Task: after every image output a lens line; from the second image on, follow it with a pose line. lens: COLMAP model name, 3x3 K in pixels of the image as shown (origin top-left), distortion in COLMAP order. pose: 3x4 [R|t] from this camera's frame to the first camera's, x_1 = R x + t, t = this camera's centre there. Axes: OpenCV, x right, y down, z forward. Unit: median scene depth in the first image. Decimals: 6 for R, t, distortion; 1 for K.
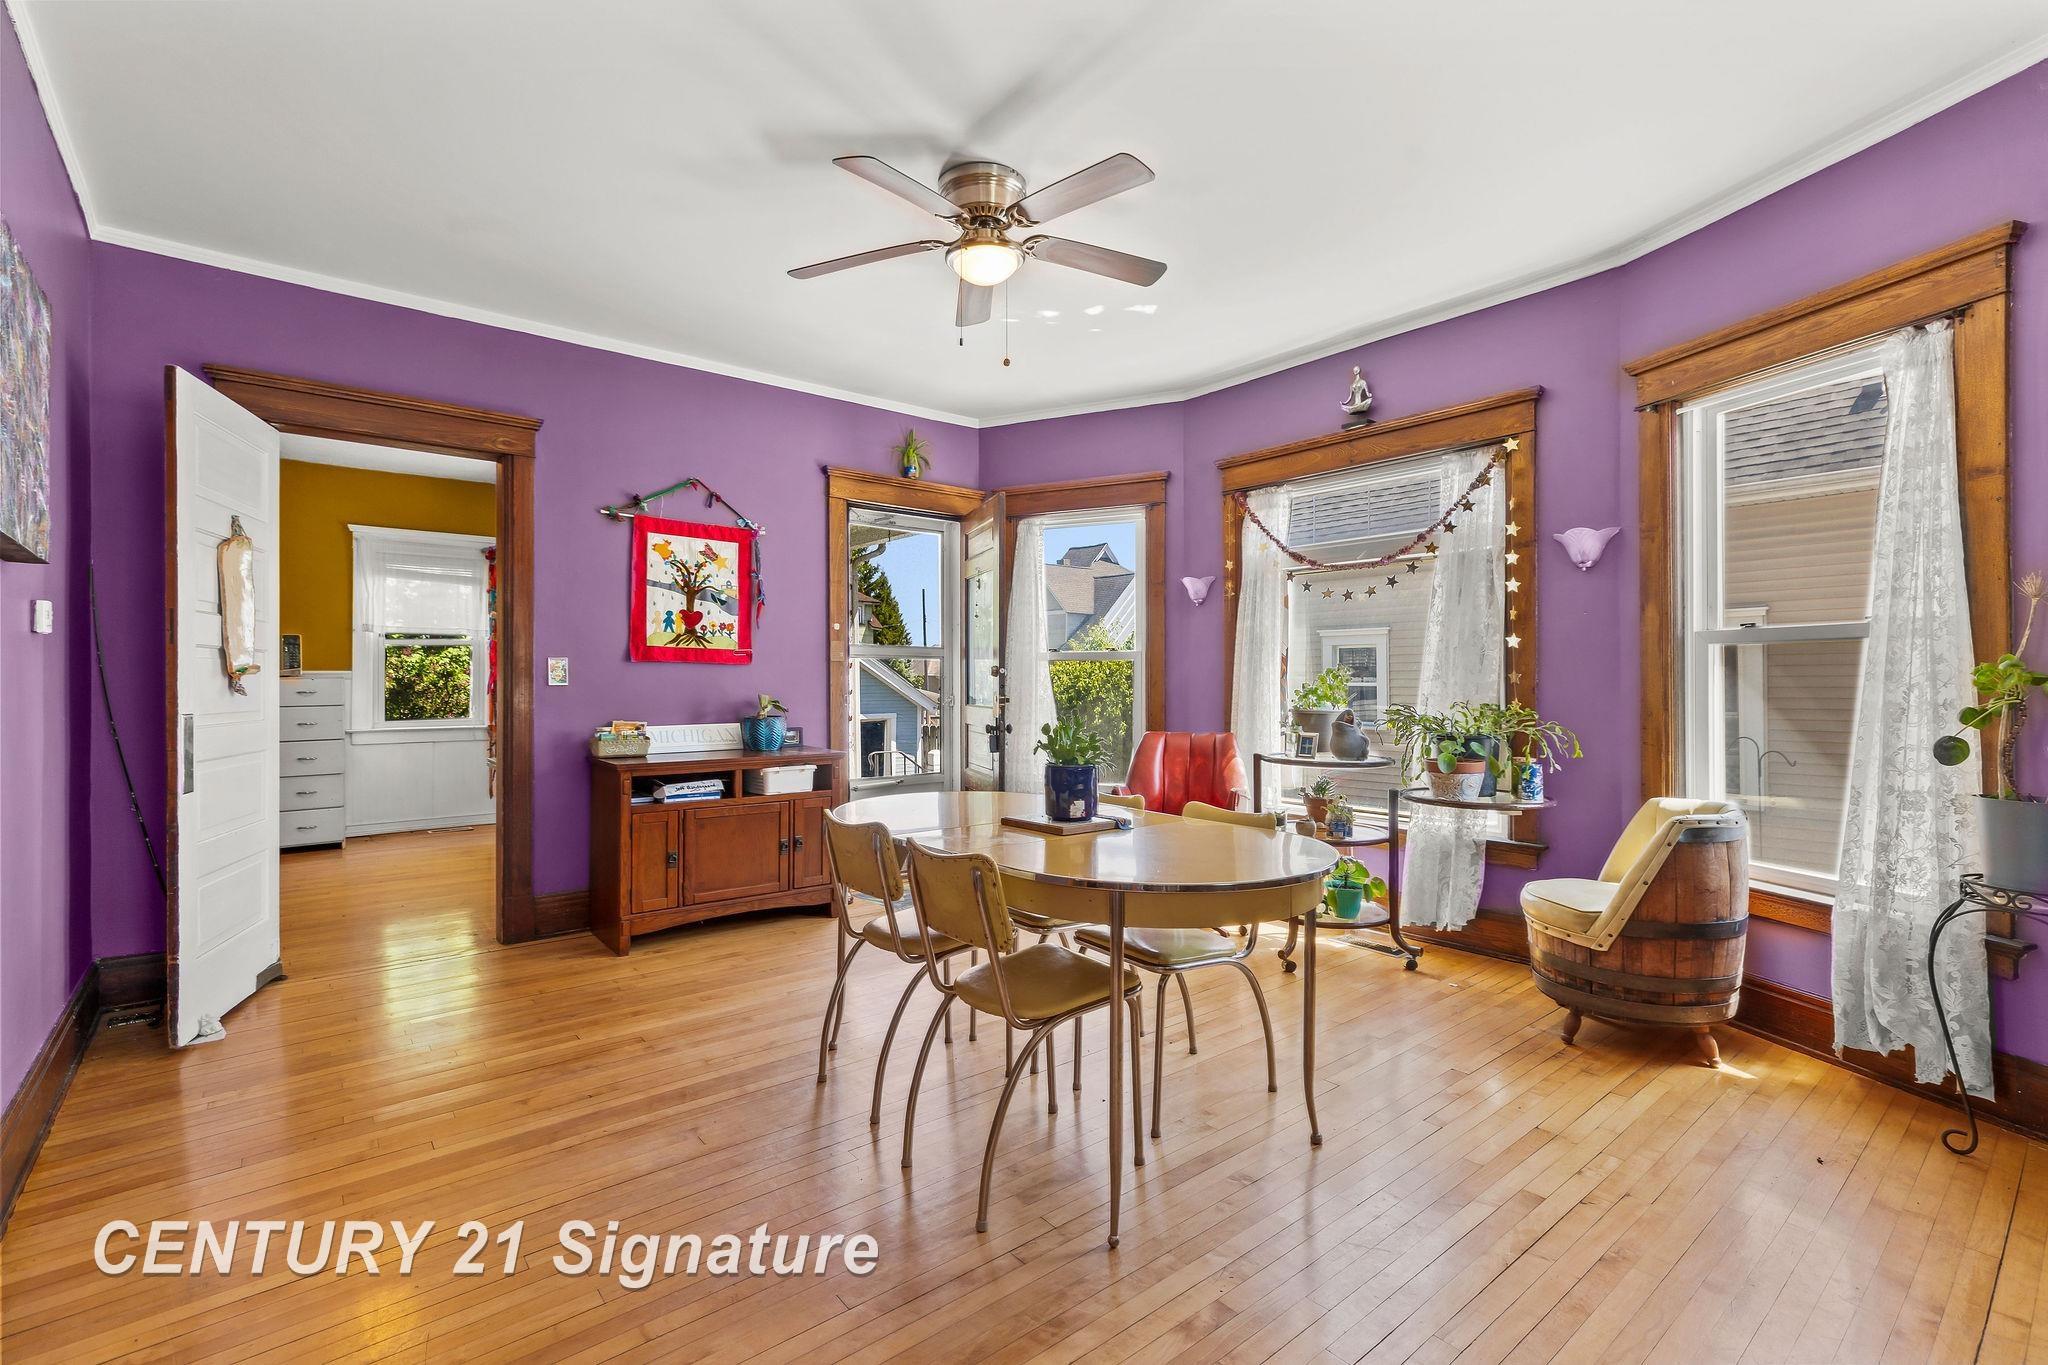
lens RADIAL K [[913.2, 0, 1030.2], [0, 913.2, 682.0], [0, 0, 1]] dist [0.001620, -0.000467]
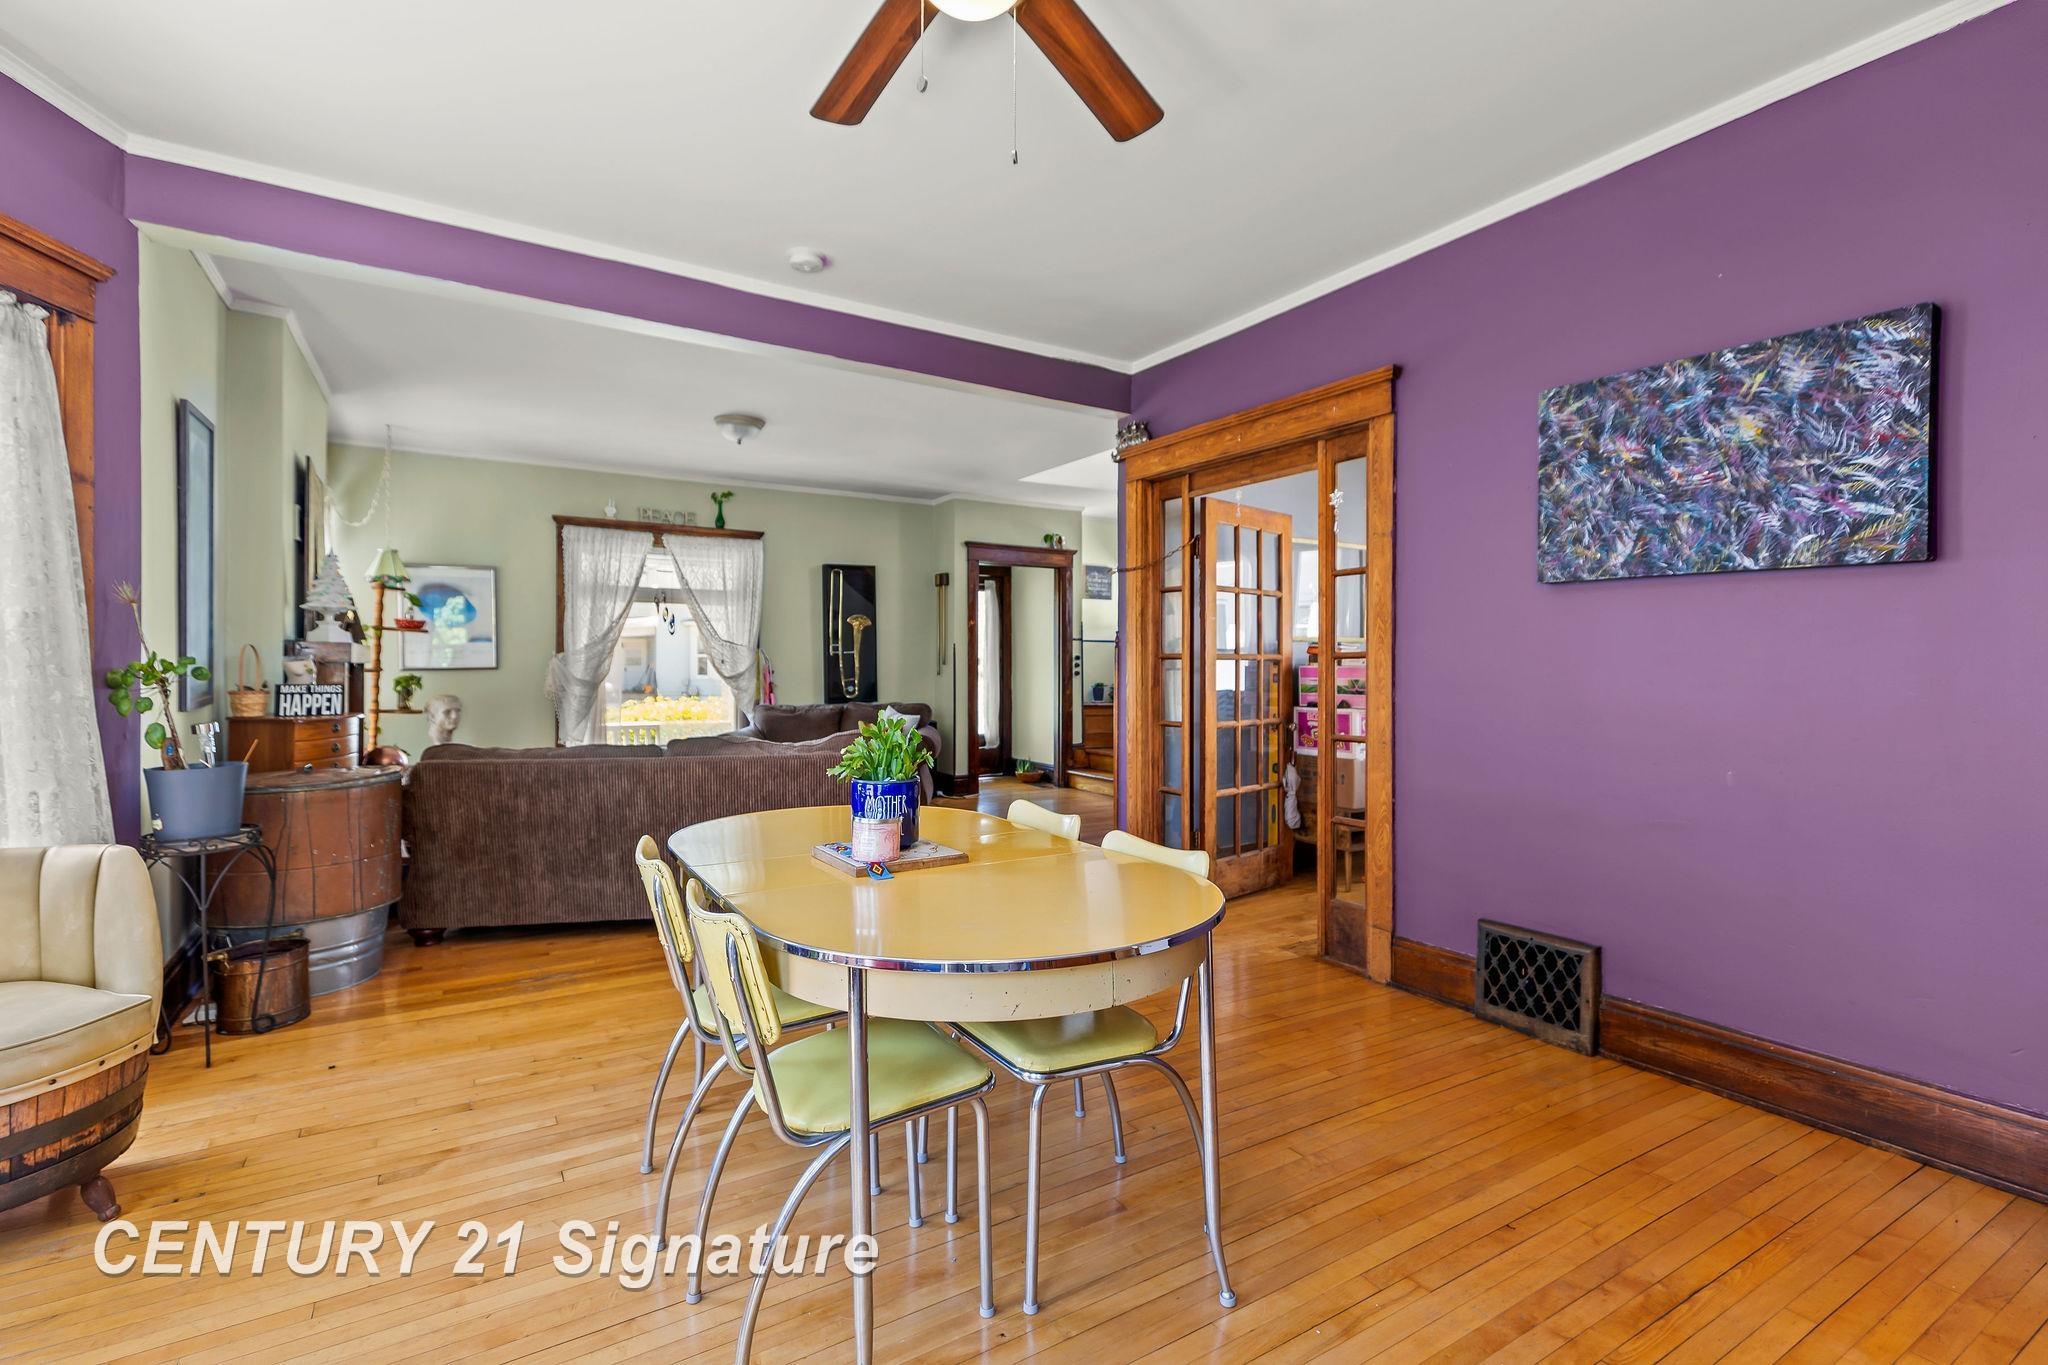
lens RADIAL K [[913.2, 0, 1024.9], [0, 913.2, 662.8], [0, 0, 1]] dist [0.001620, -0.000467]
pose [[-0.991473, 0.001596, 0.130303, -0.101027], [0.001051, 0.999990, -0.004253, -0.004470], [-0.130308, -0.004080, -0.991465, 1.013969]]
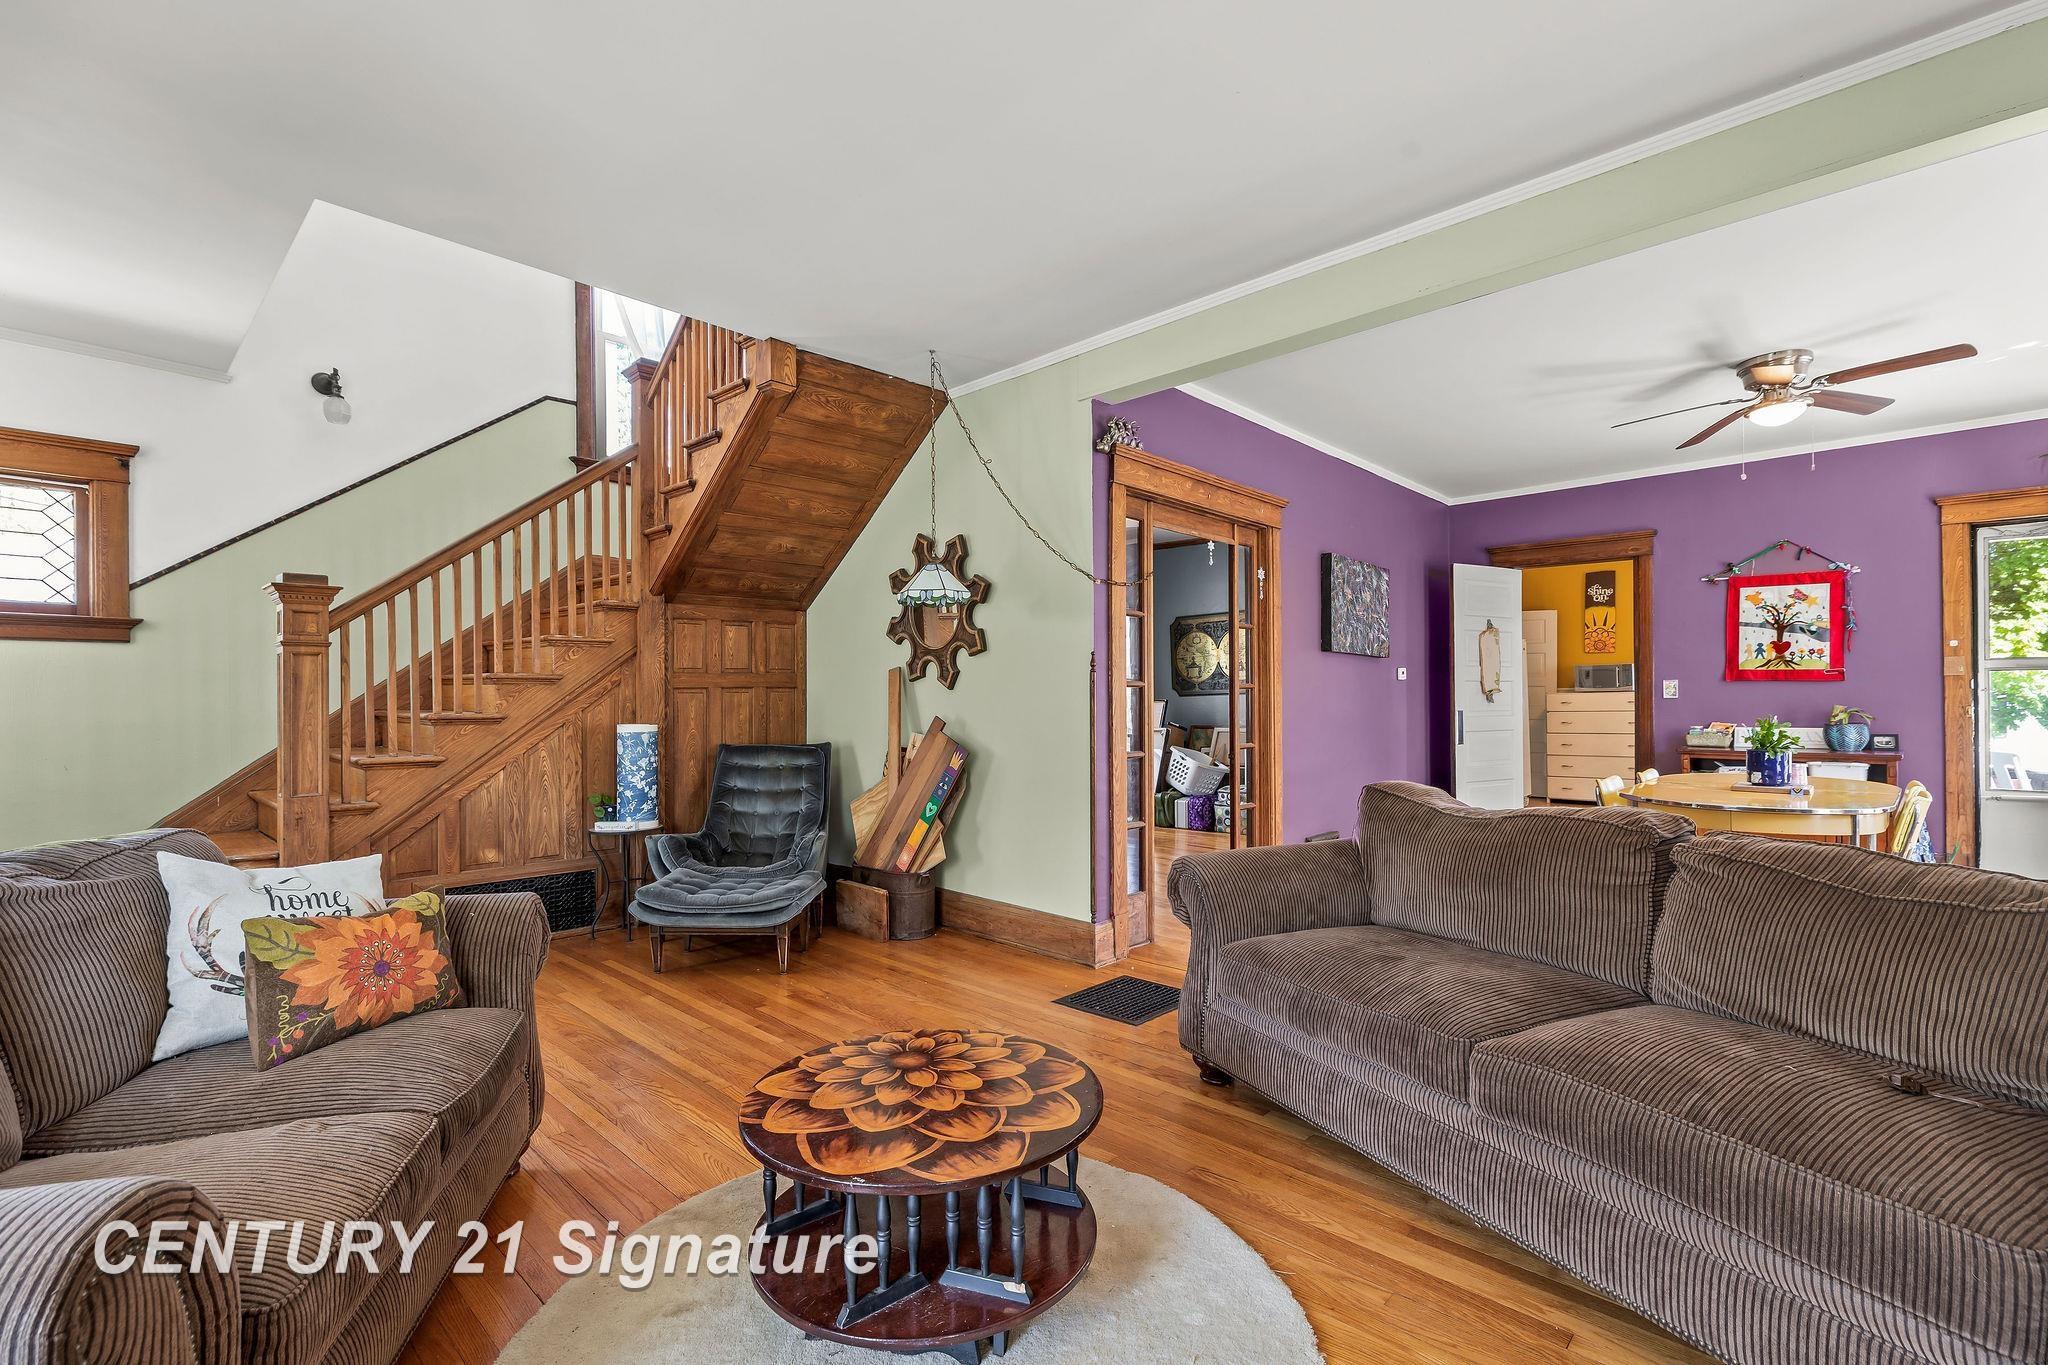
lens RADIAL K [[913.2, 0, 1012.6], [0, 913.2, 690.4], [0, 0, 1]] dist [0.001620, -0.000467]
pose [[0.105446, -0.007297, -0.994398, 0.825015], [0.006625, 0.999956, -0.006635, -0.005895], [0.994403, -0.005888, 0.105490, -0.243741]]
